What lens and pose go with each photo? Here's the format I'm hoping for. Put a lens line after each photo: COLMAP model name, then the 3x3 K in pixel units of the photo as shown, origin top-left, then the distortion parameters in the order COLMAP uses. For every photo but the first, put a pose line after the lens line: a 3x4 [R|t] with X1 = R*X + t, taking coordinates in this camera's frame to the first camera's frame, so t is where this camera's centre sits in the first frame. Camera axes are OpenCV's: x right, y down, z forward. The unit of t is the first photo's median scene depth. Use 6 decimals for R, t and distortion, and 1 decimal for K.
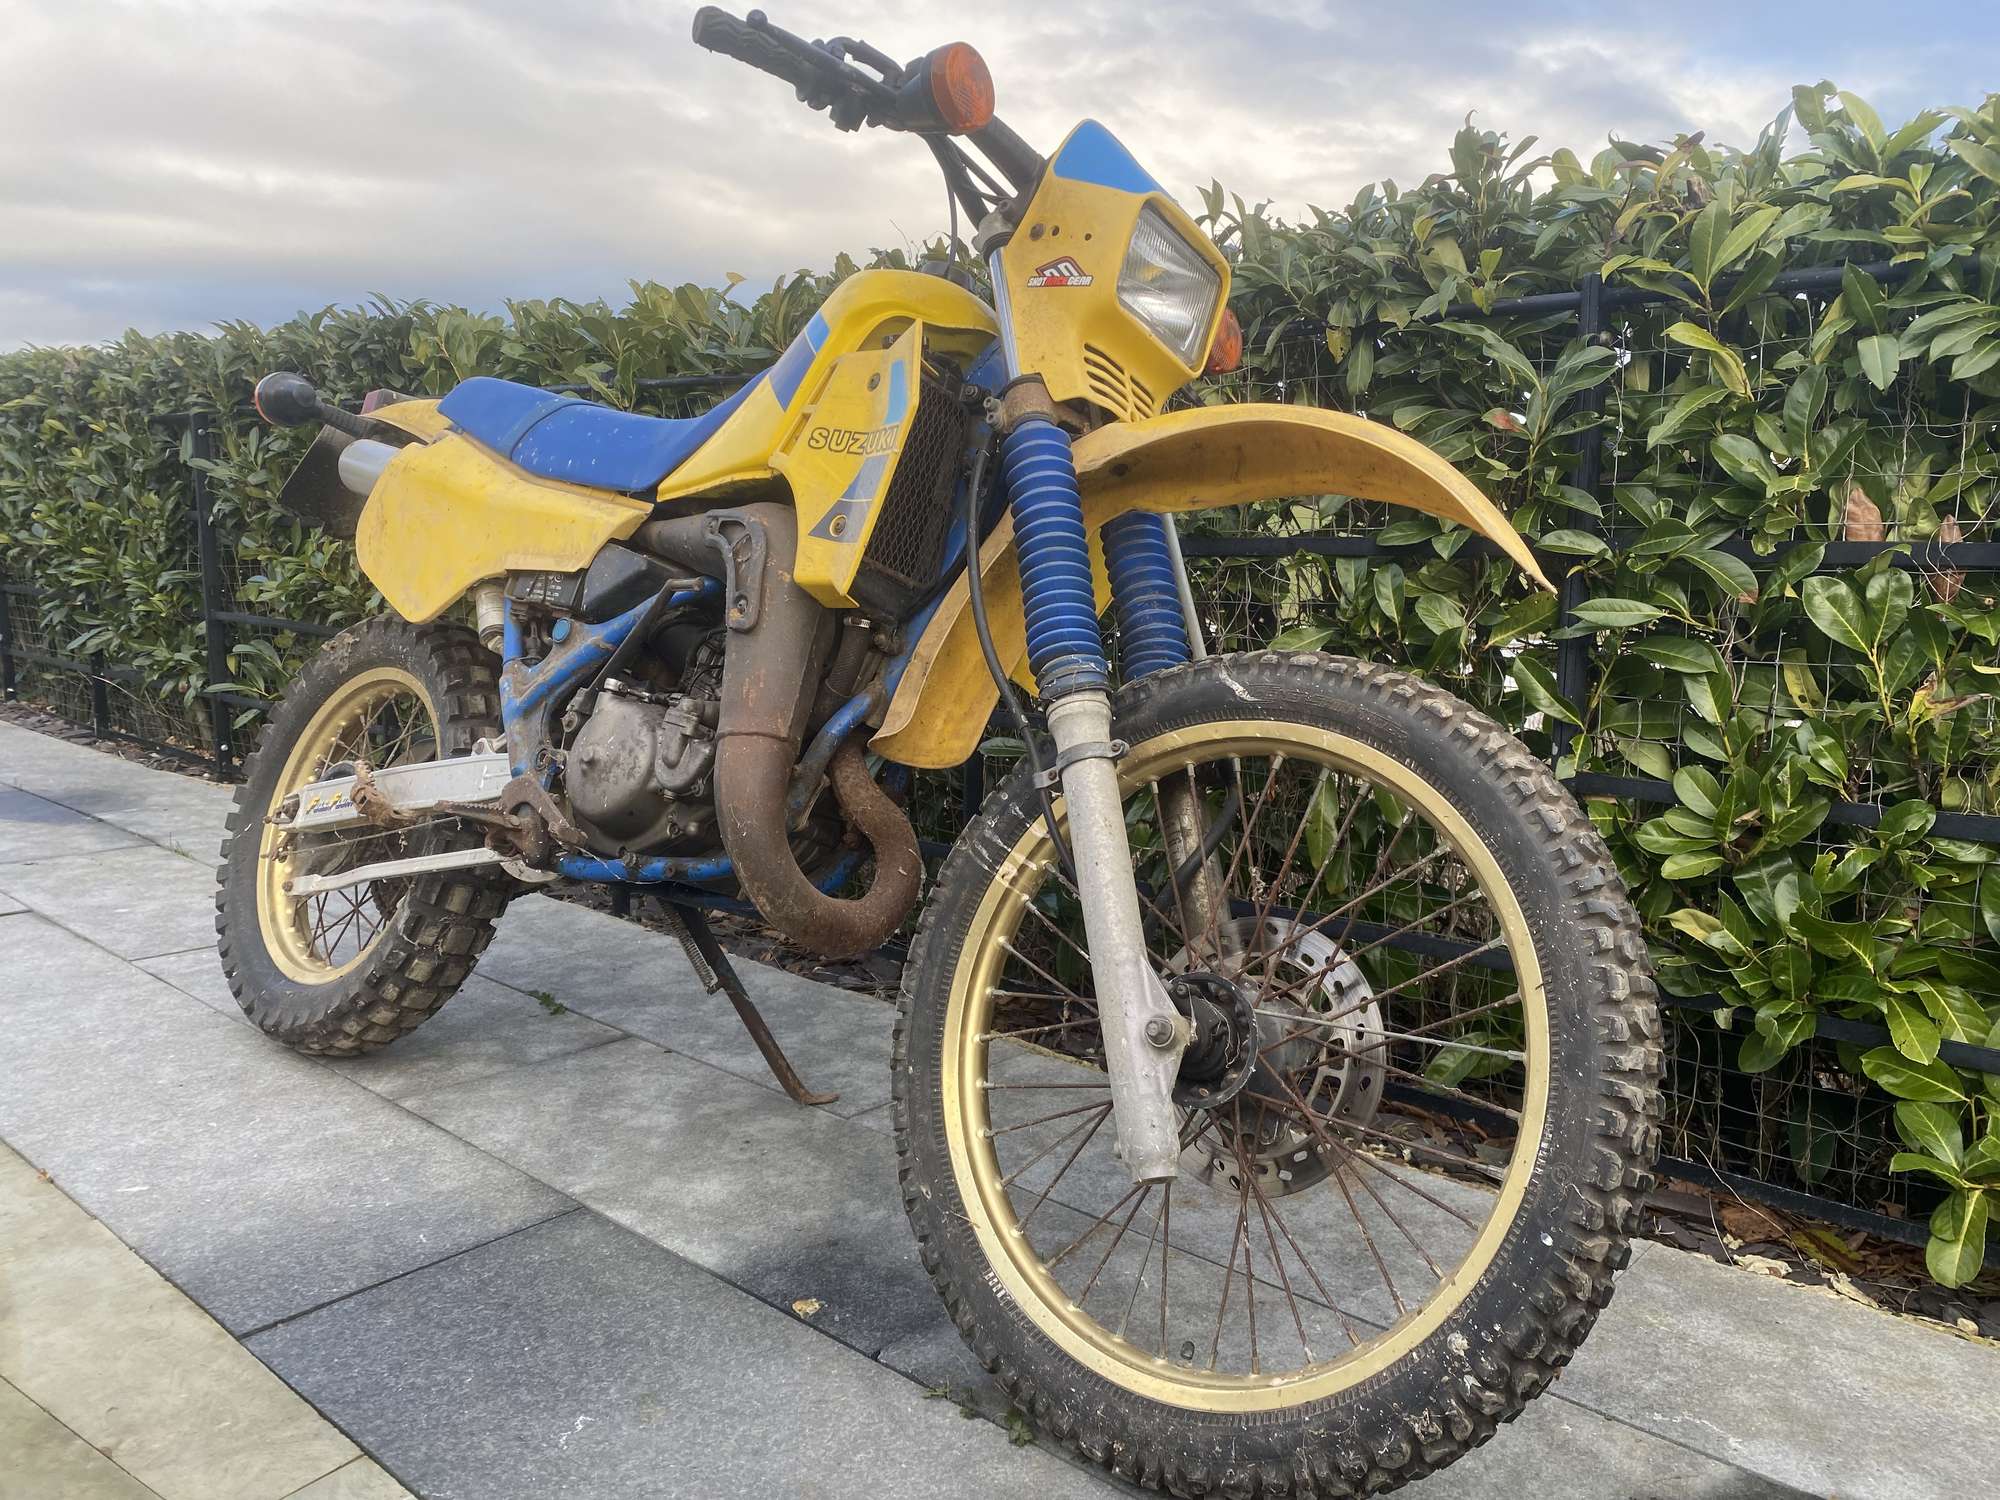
lens RADIAL K [[1558.0, 0, 1012.5], [0, 1558.0, 743.5], [0, 0, 1]] dist [0.034420, -0.018125]
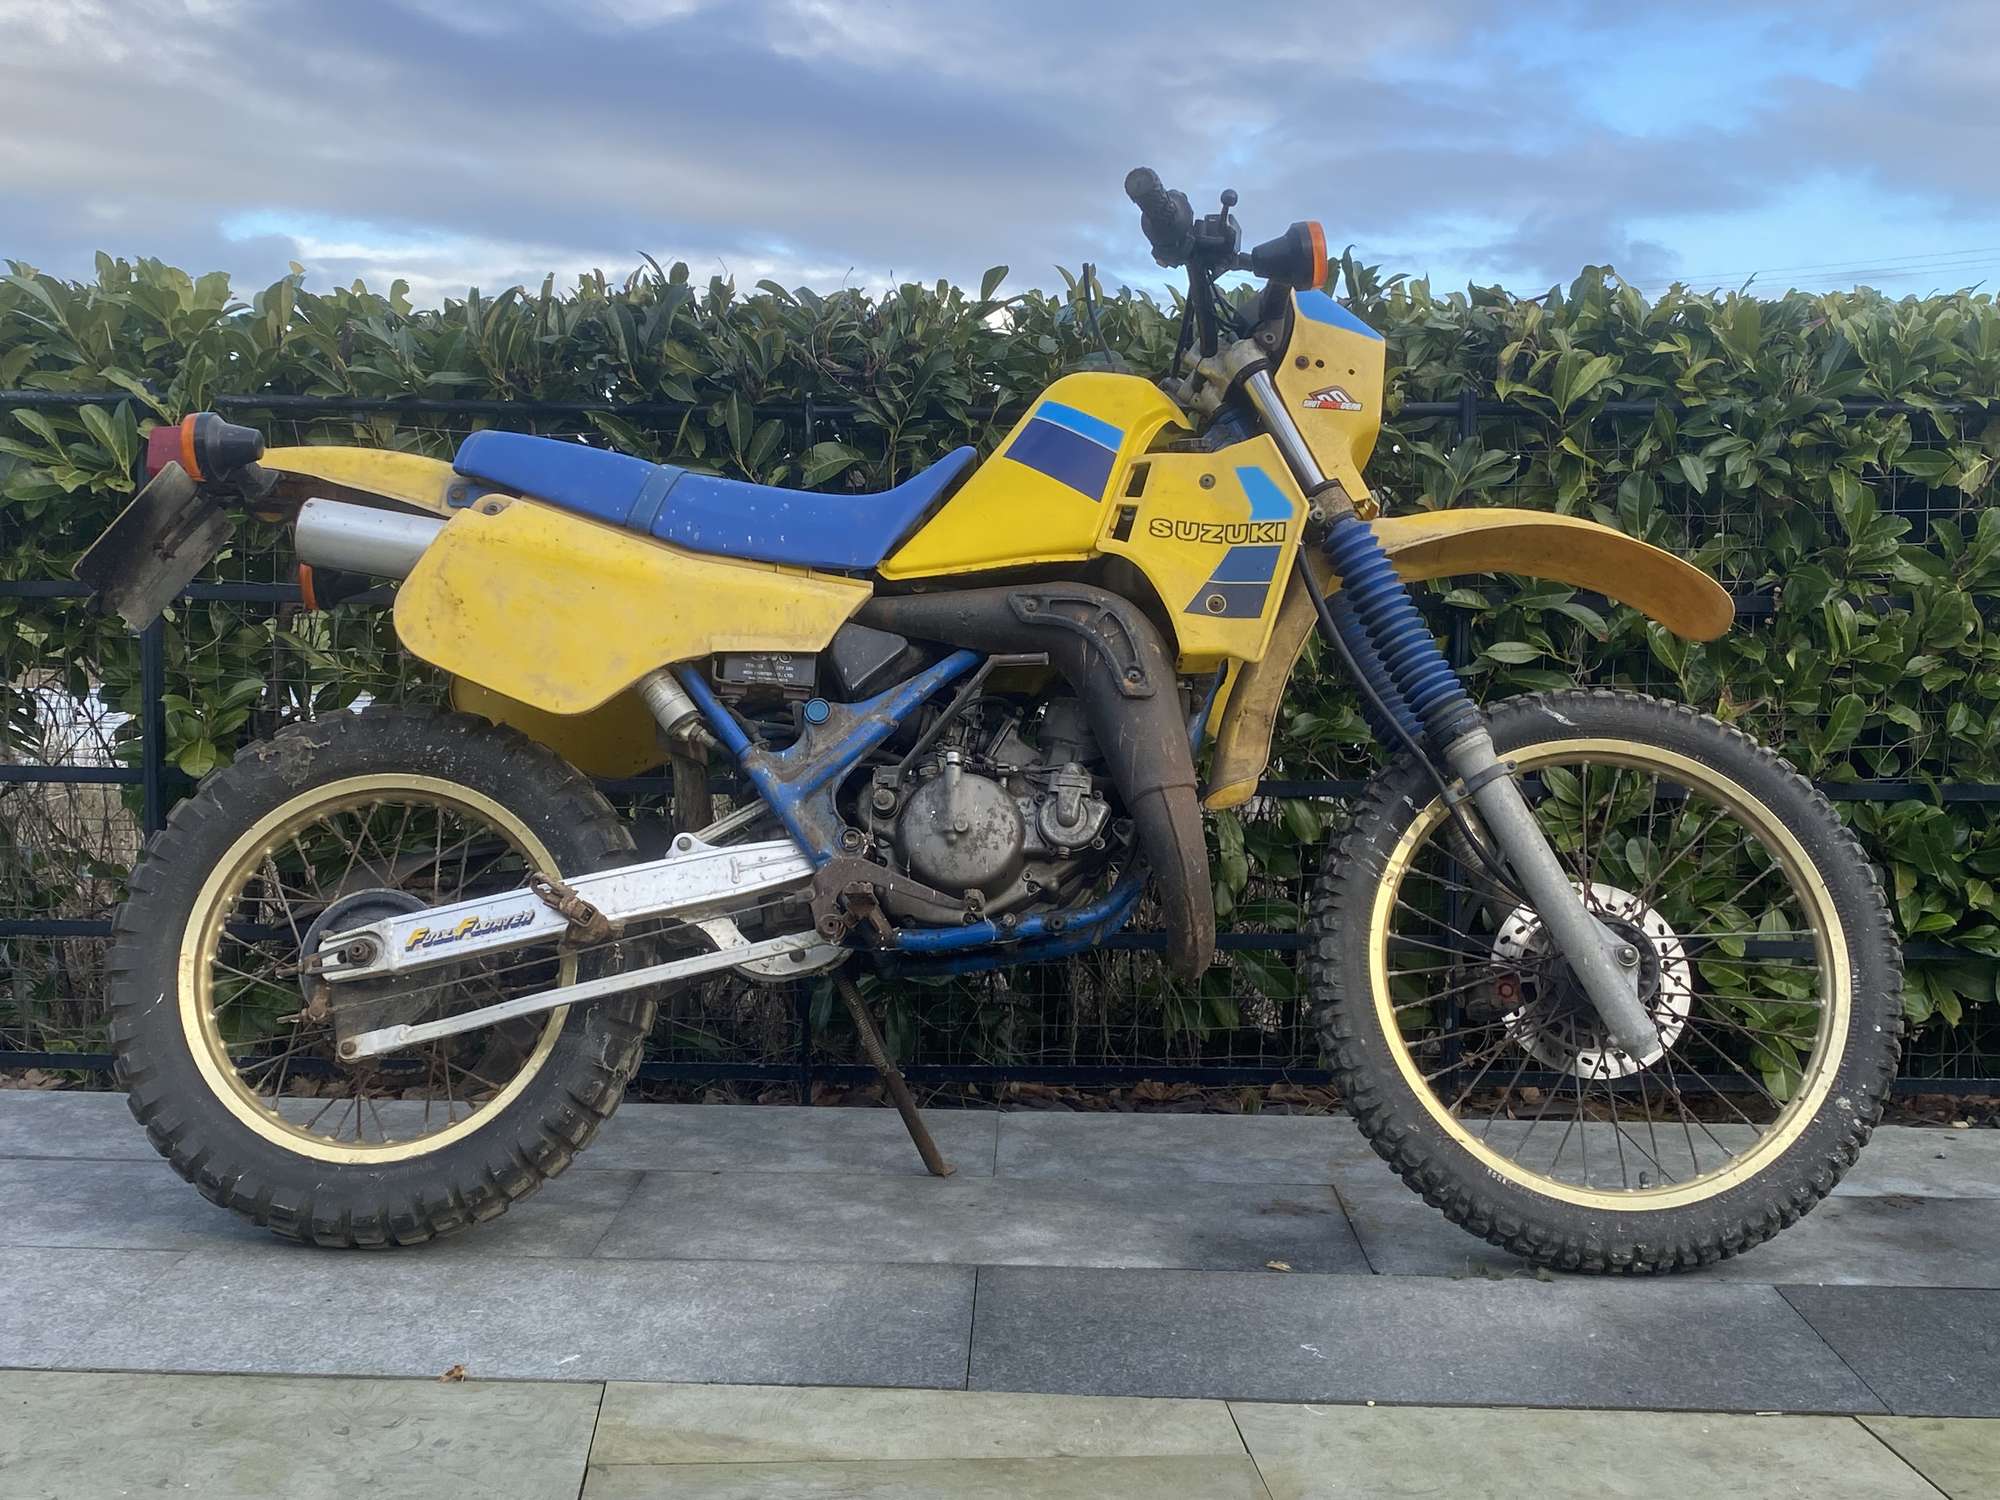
lens RADIAL K [[2297.4, 0, 1009.9], [0, 2297.4, 752.0], [0, 0, 1]] dist [0.039944, 0.000000]
pose [[0.772201, -0.066643, 0.631873, -1.226409], [0.091076, 0.995824, -0.006273, -0.029306], [-0.628817, 0.062393, 0.775046, -0.221825]]
